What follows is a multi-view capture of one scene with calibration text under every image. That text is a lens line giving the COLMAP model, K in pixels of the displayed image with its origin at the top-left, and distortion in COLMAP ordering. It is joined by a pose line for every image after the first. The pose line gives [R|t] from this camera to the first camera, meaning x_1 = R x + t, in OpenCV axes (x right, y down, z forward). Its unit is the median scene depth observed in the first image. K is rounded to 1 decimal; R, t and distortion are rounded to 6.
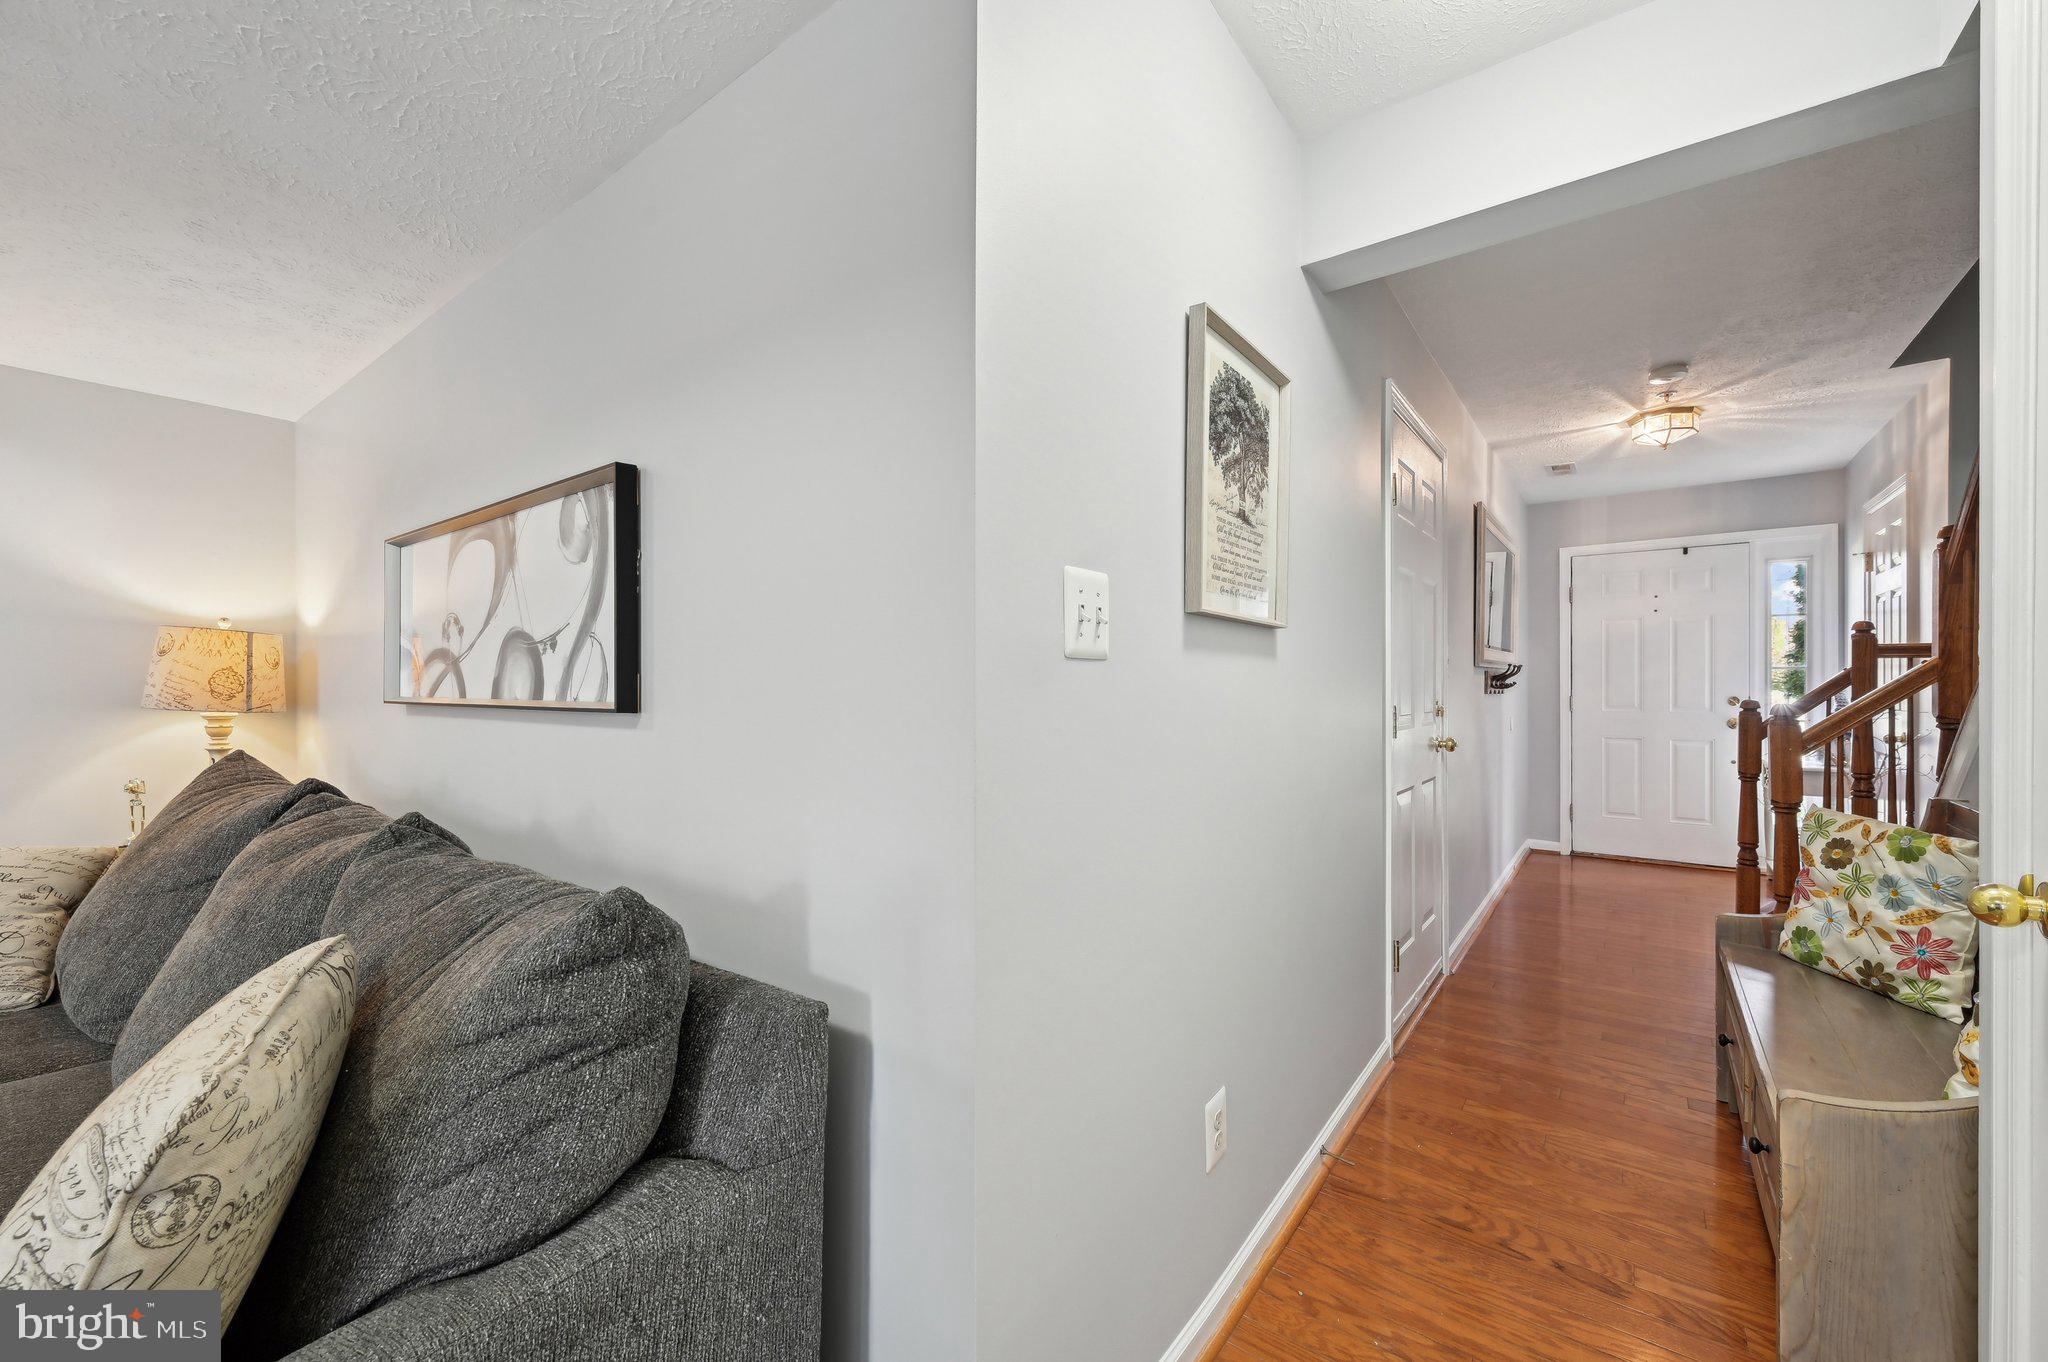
lens RADIAL K [[802.5, 0, 1032.7], [0, 802.5, 684.4], [0, 0, 1]] dist [-0.002435, 0.000234]
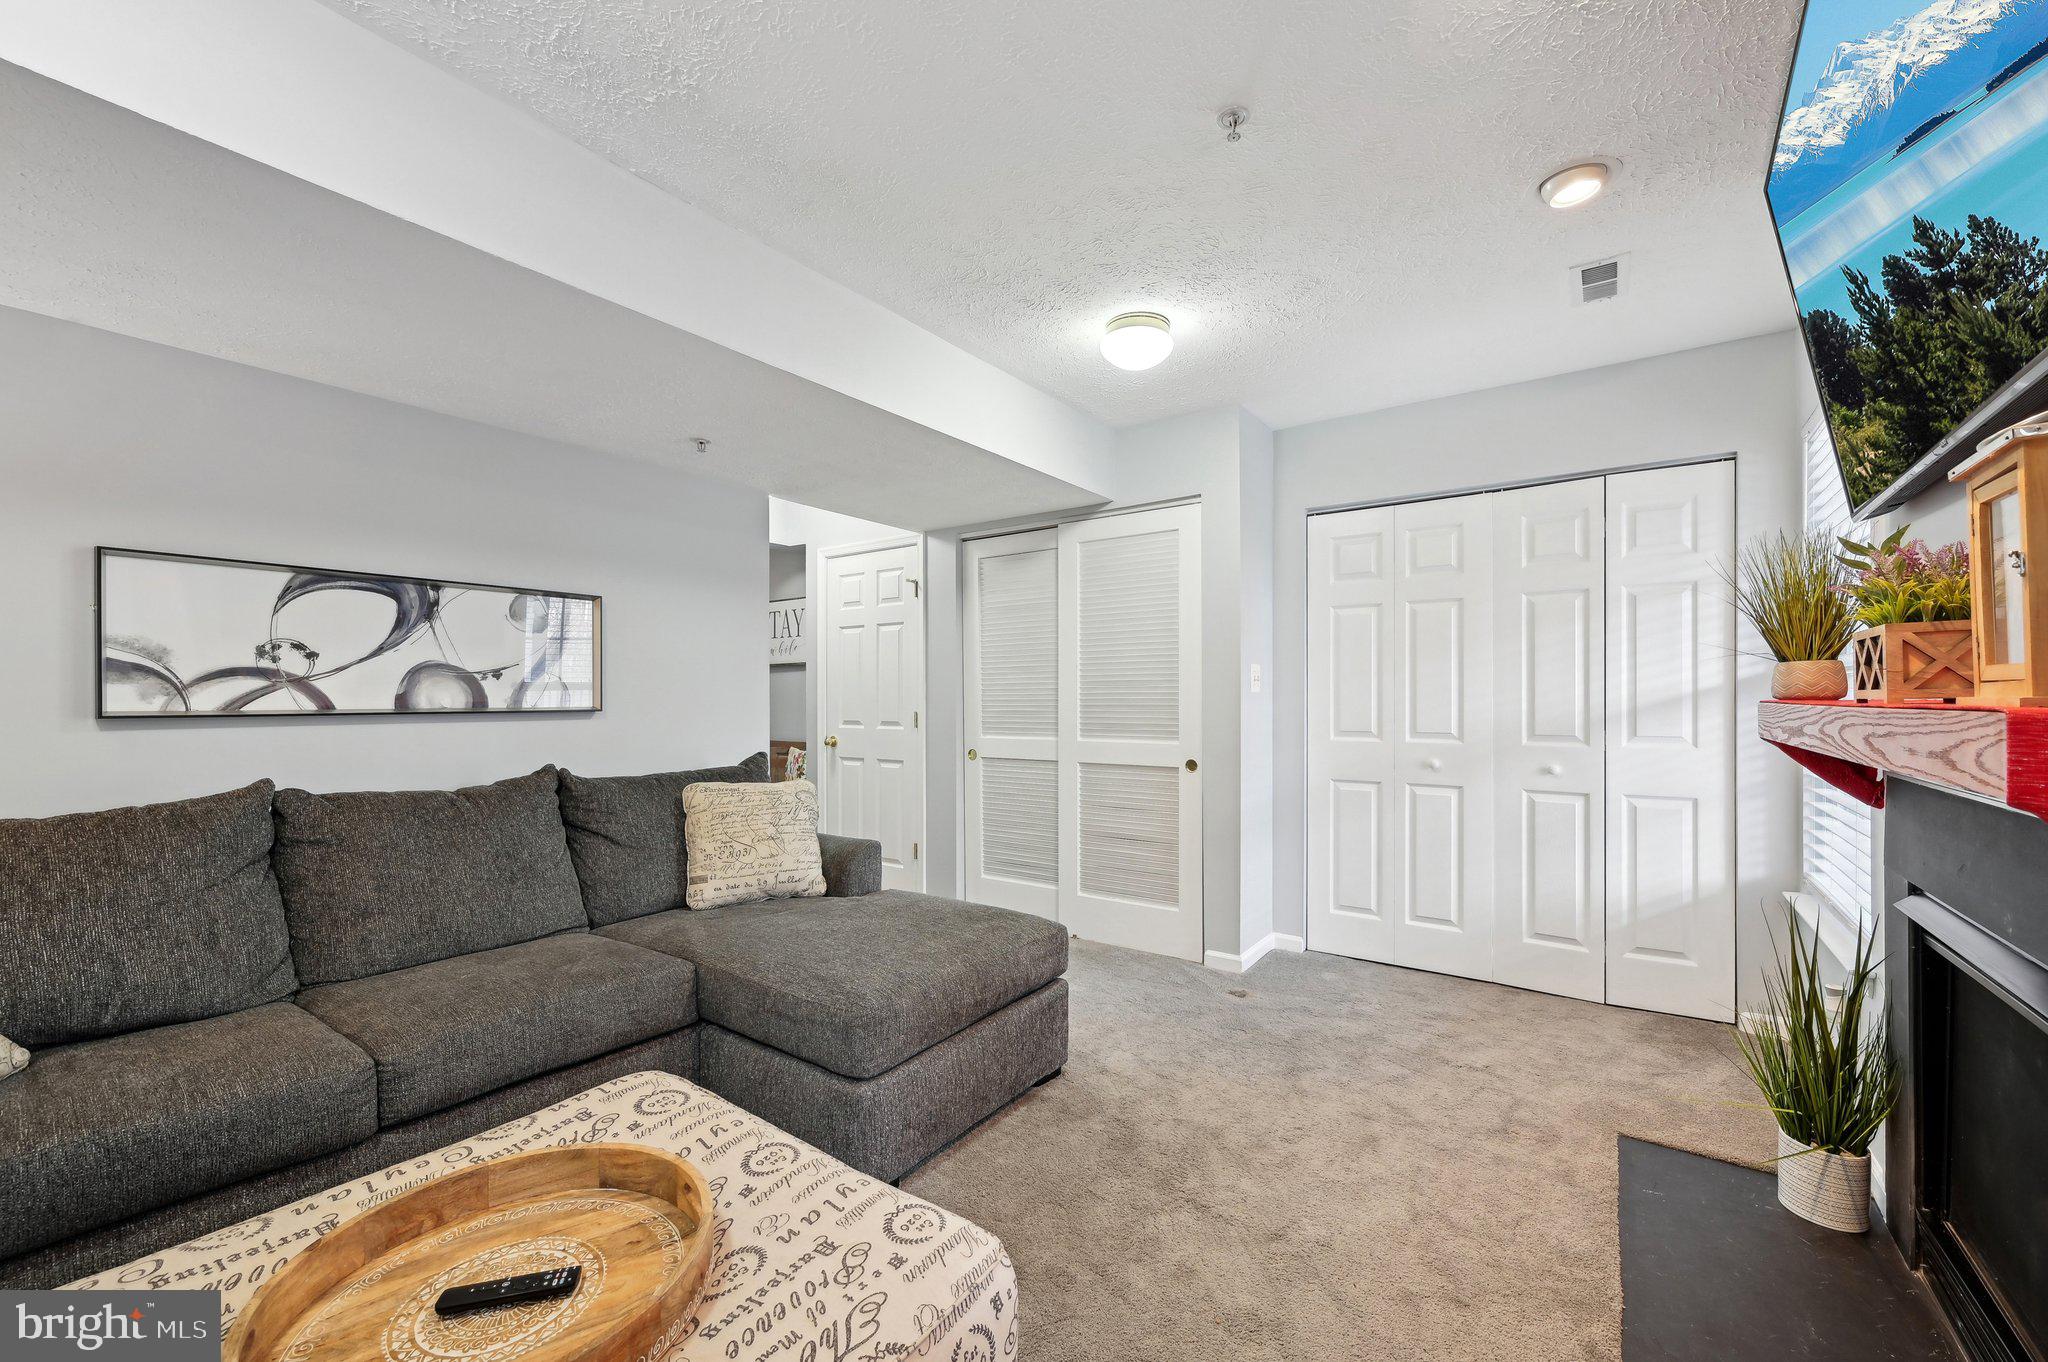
lens RADIAL K [[802.5, 0, 1038.2], [0, 802.5, 695.0], [0, 0, 1]] dist [-0.002435, 0.000234]
pose [[-0.026105, 0.005196, 0.999646, -1.779965], [0.002544, 0.999984, -0.005132, 0.003813], [-0.999656, 0.002409, -0.026118, -0.089212]]
